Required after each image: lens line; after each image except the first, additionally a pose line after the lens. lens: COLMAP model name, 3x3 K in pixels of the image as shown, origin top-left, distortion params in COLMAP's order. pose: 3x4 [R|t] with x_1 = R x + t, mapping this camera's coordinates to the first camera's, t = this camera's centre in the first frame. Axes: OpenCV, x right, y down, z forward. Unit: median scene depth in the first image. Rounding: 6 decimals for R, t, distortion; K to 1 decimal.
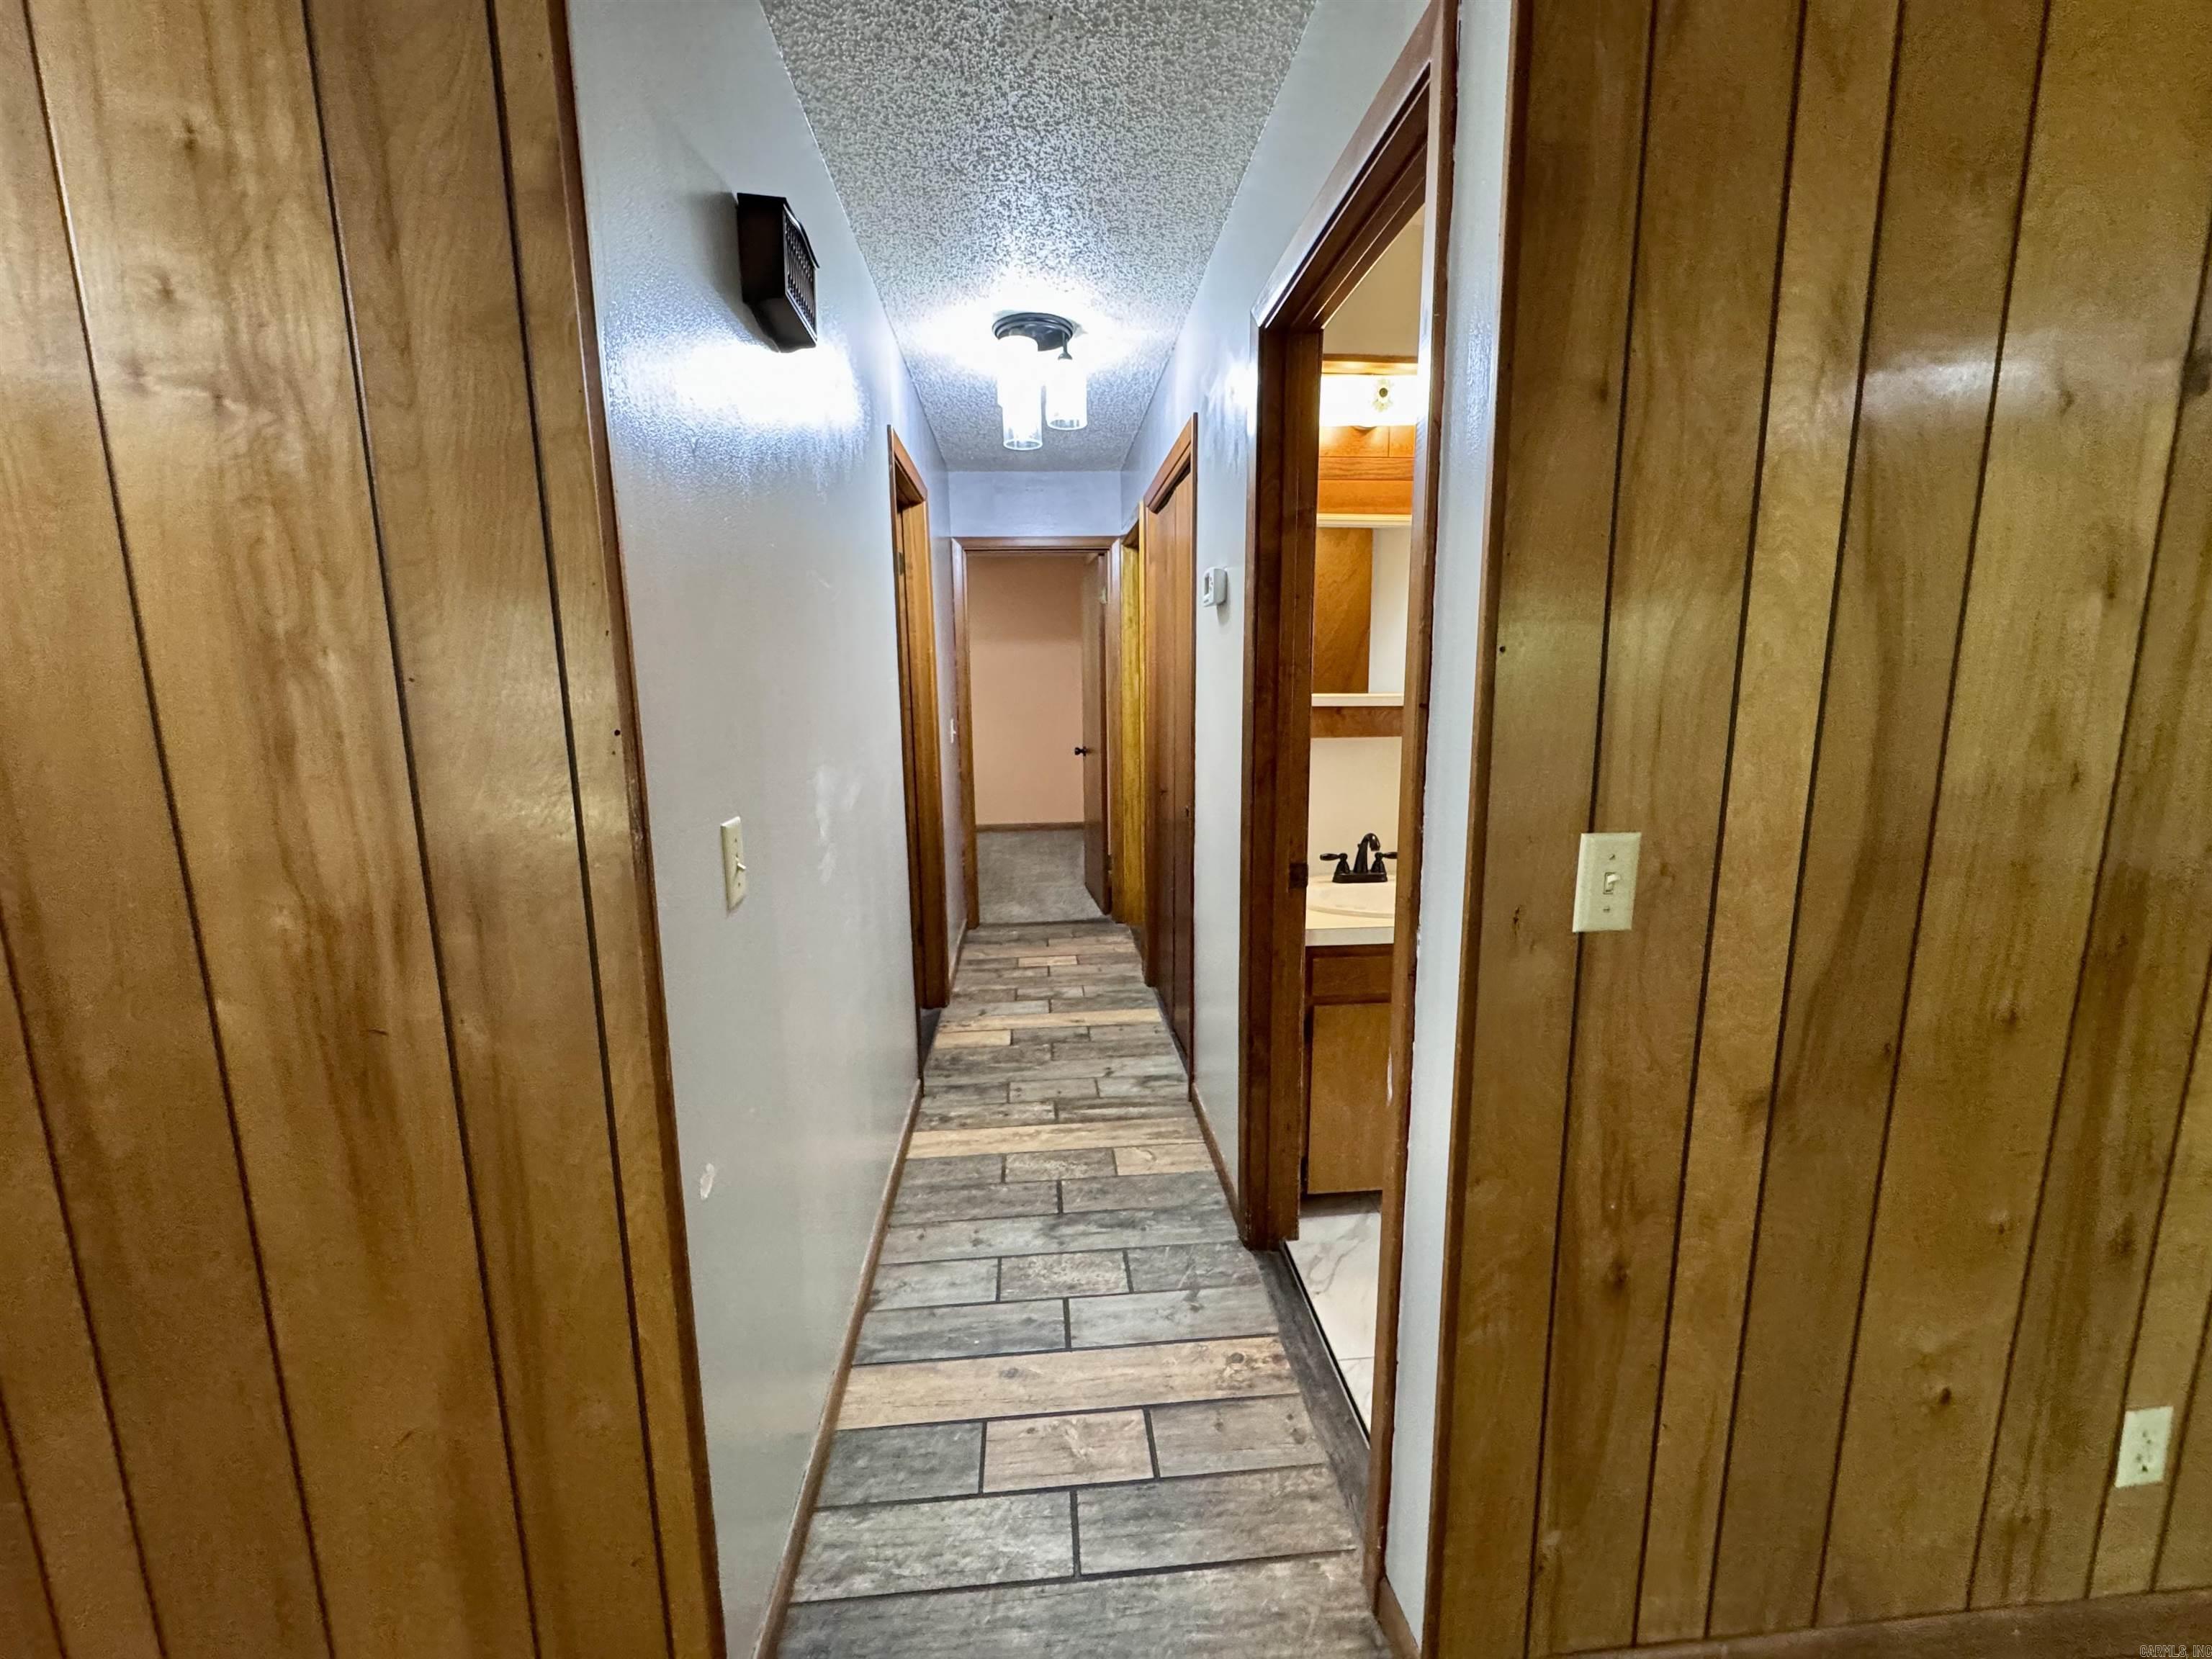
lens RADIAL K [[882.2, 0, 1093.7], [0, 882.2, 828.5], [0, 0, 1]] dist [-0.004620, 0.000383]
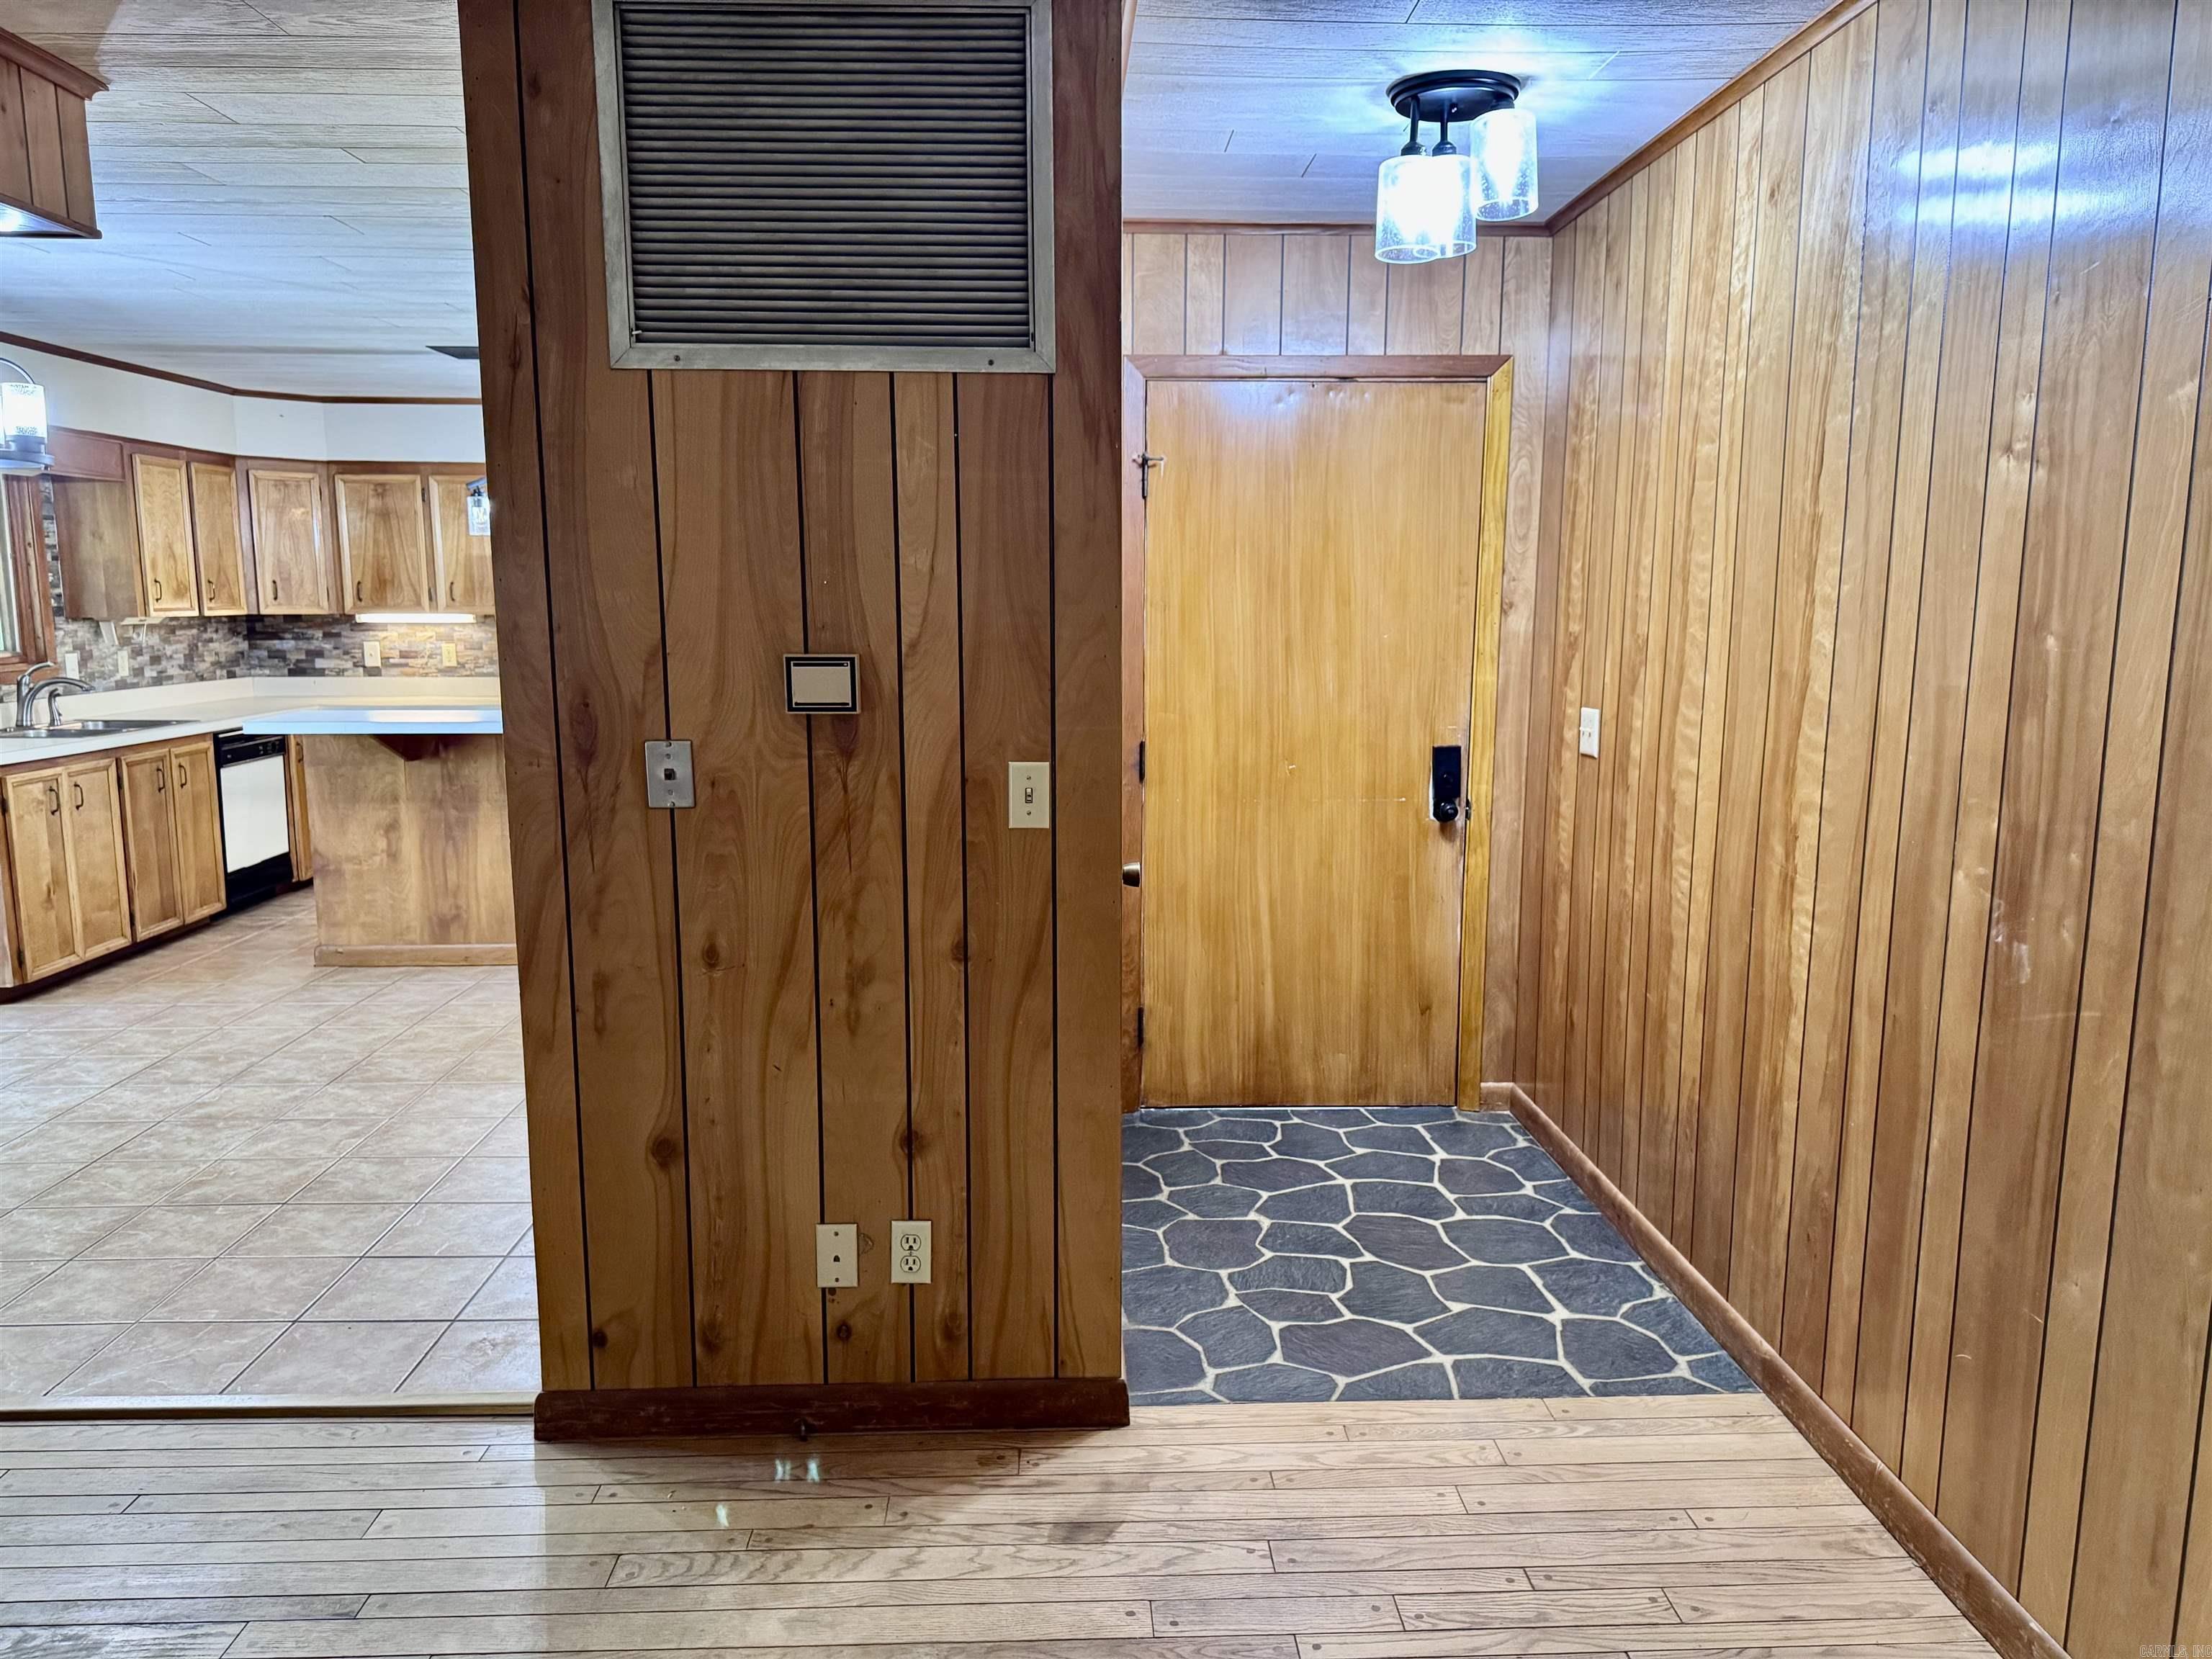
lens RADIAL K [[1549.1, 0, 1090.8], [0, 1549.1, 841.9], [0, 0, 1]] dist [0.073201, -0.093335]
pose [[-0.044466, 0.166955, -0.984961, 0.847311], [-0.161755, 0.971723, 0.172014, -0.041860], [0.985829, 0.166972, -0.016203, -0.371236]]
